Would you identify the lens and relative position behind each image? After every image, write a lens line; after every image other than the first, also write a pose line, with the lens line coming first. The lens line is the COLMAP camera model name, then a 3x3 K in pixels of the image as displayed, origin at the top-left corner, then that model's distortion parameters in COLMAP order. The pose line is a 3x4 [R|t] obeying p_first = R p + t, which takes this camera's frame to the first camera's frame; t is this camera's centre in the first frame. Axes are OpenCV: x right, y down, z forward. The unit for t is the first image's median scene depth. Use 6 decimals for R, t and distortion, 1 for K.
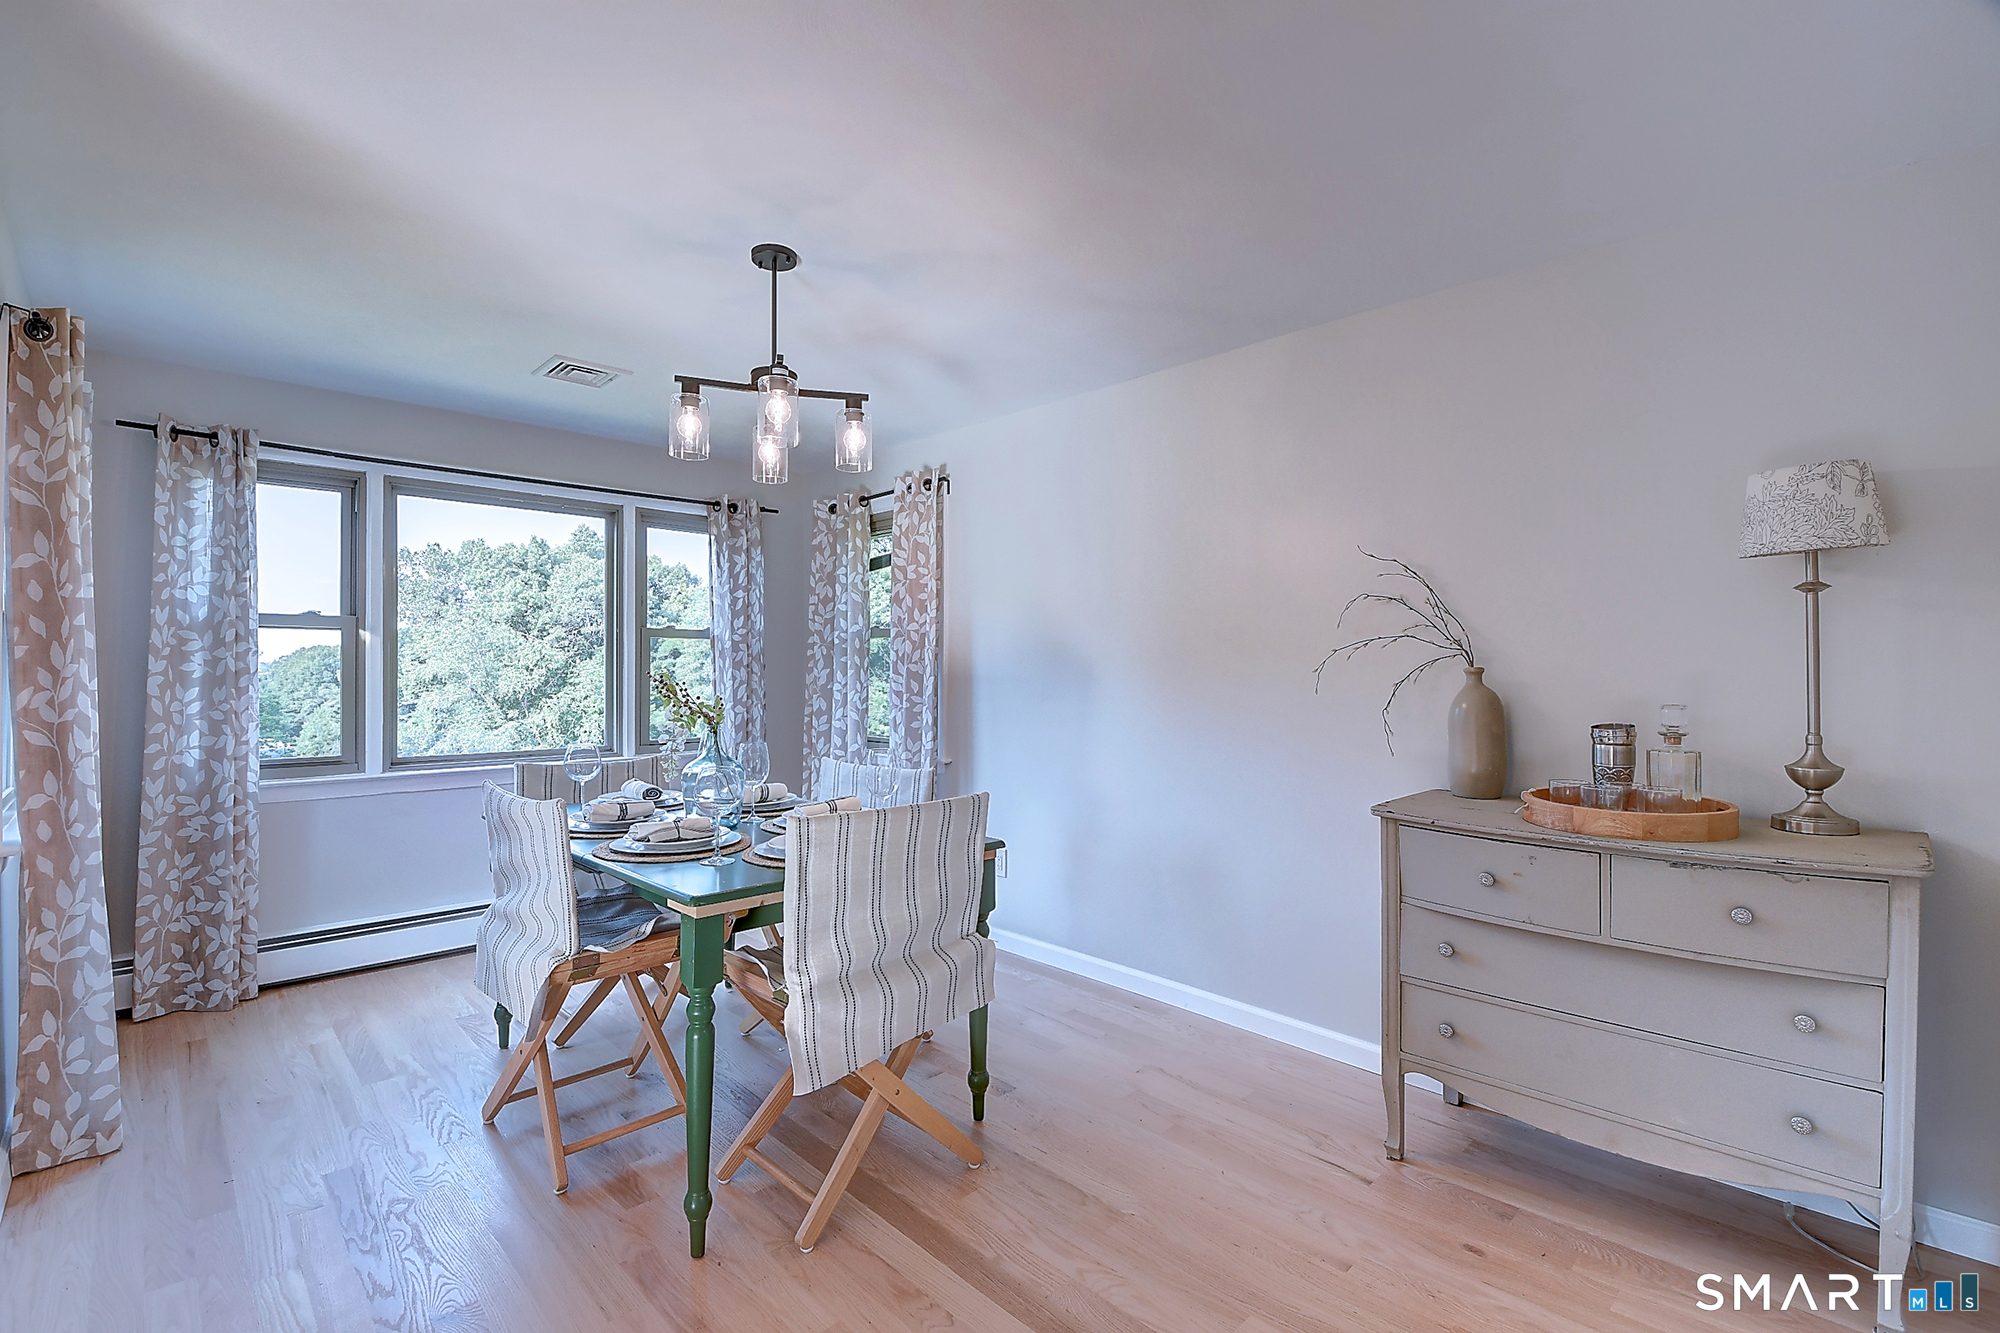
lens RADIAL K [[882.7, 0, 1000.0], [0, 882.7, 666.5], [0, 0, 1]] dist [-0.000644, -0.016581]
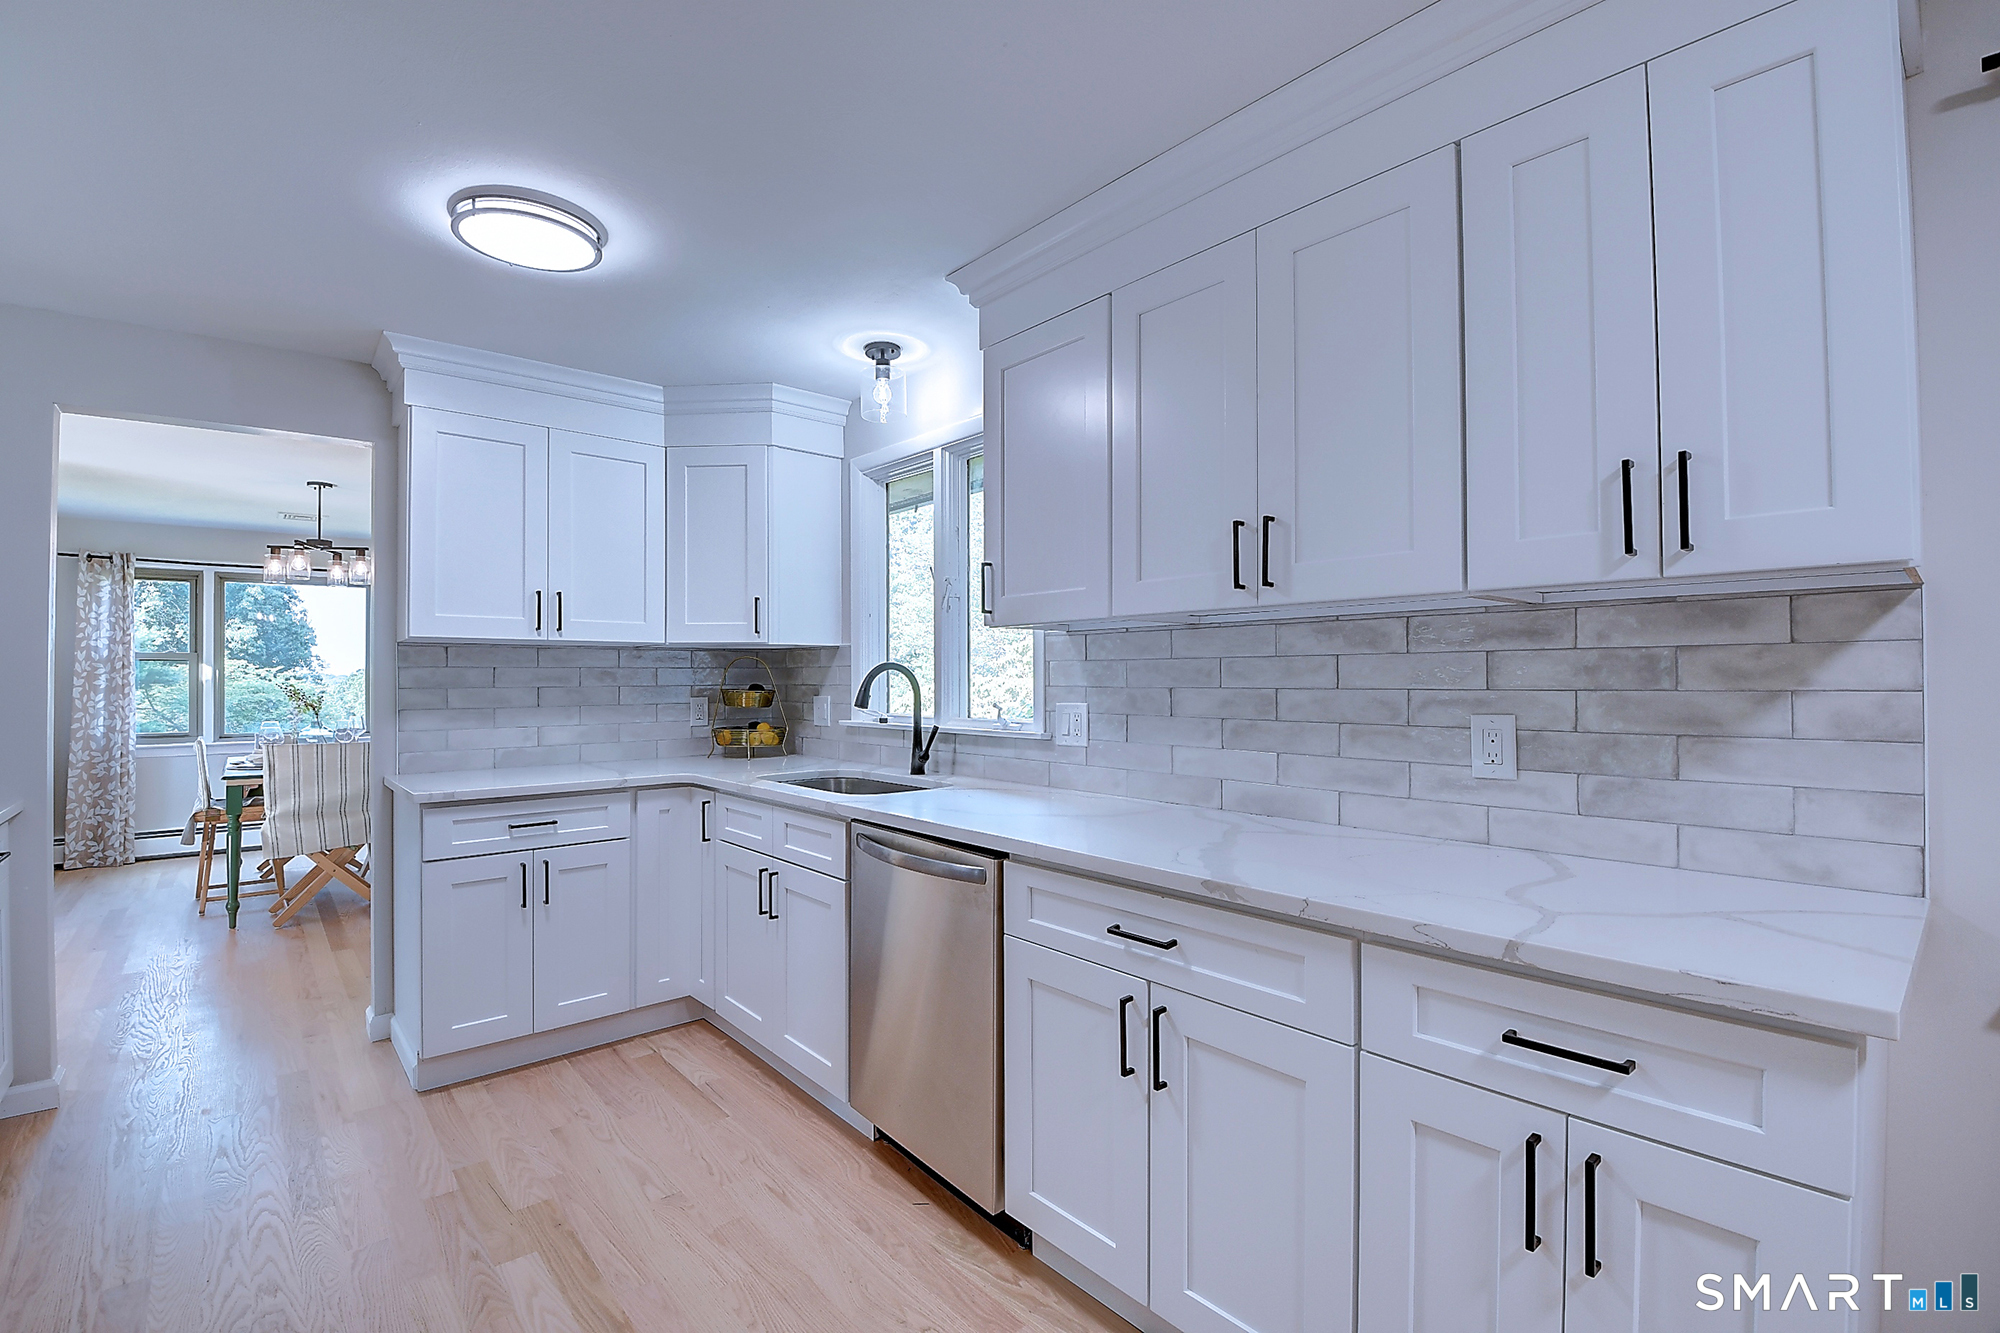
lens RADIAL K [[874.8, 0, 1000.0], [0, 874.8, 666.5], [0, 0, 1]] dist [0.001232, -0.015251]
pose [[0.998483, -0.006925, -0.054616, 1.093901], [0.006459, 0.999941, -0.008709, -0.005132], [0.054673, 0.008343, 0.998469, -0.728629]]
